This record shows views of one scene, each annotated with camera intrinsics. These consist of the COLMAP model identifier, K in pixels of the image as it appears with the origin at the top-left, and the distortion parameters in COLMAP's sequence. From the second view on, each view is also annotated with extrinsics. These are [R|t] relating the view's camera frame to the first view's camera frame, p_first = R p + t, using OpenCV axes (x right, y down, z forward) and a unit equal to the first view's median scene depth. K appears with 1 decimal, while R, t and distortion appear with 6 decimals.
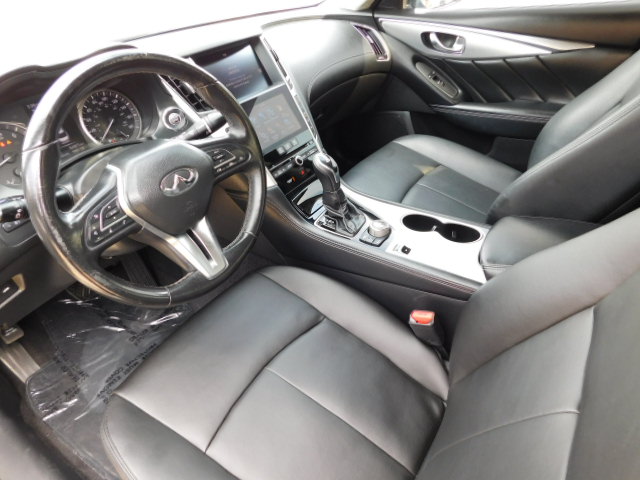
lens RADIAL K [[421.7, 0, 322.3], [0, 421.7, 241.8], [0, 0, 1]] dist [-0.048780, 0.035178]
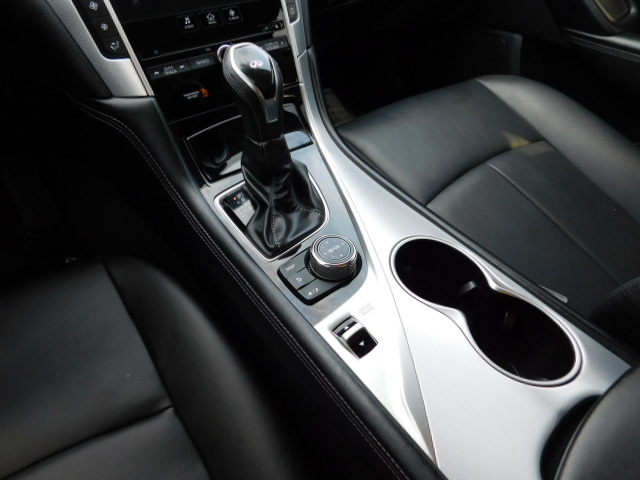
lens RADIAL K [[421.7, 0, 331.9], [0, 421.7, 239.7], [0, 0, 1]] dist [-0.048780, 0.035178]
pose [[0.947560, 0.298549, -0.114013, 0.121644], [-0.275473, 0.943889, 0.182176, -0.086027], [0.162005, -0.141215, 0.976633, 0.405317]]
